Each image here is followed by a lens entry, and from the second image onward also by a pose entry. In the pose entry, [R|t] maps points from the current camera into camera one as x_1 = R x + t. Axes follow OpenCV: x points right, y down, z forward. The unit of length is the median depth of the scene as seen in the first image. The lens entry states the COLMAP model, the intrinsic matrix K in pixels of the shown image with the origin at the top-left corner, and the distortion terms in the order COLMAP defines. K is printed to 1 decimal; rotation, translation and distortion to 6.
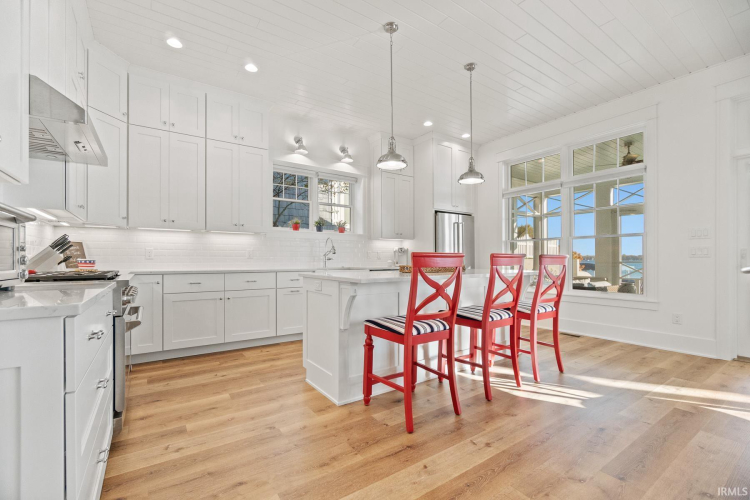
lens RADIAL K [[326.9, 0, 372.6], [0, 326.9, 255.2], [0, 0, 1]] dist [-0.010892, 0.001607]
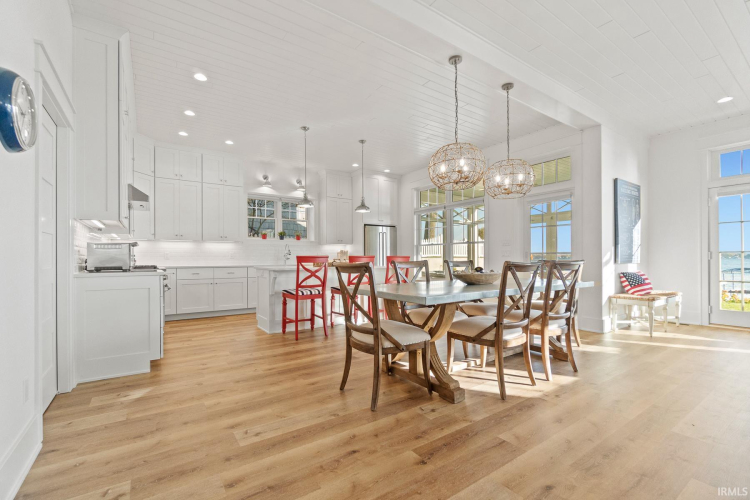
lens RADIAL K [[326.9, 0, 369.0], [0, 326.9, 253.2], [0, 0, 1]] dist [-0.010892, 0.001607]
pose [[0.999980, -0.002430, -0.005892, 0.299550], [0.002405, 0.999988, -0.004336, -0.007122], [0.005902, 0.004322, 0.999973, -0.561806]]
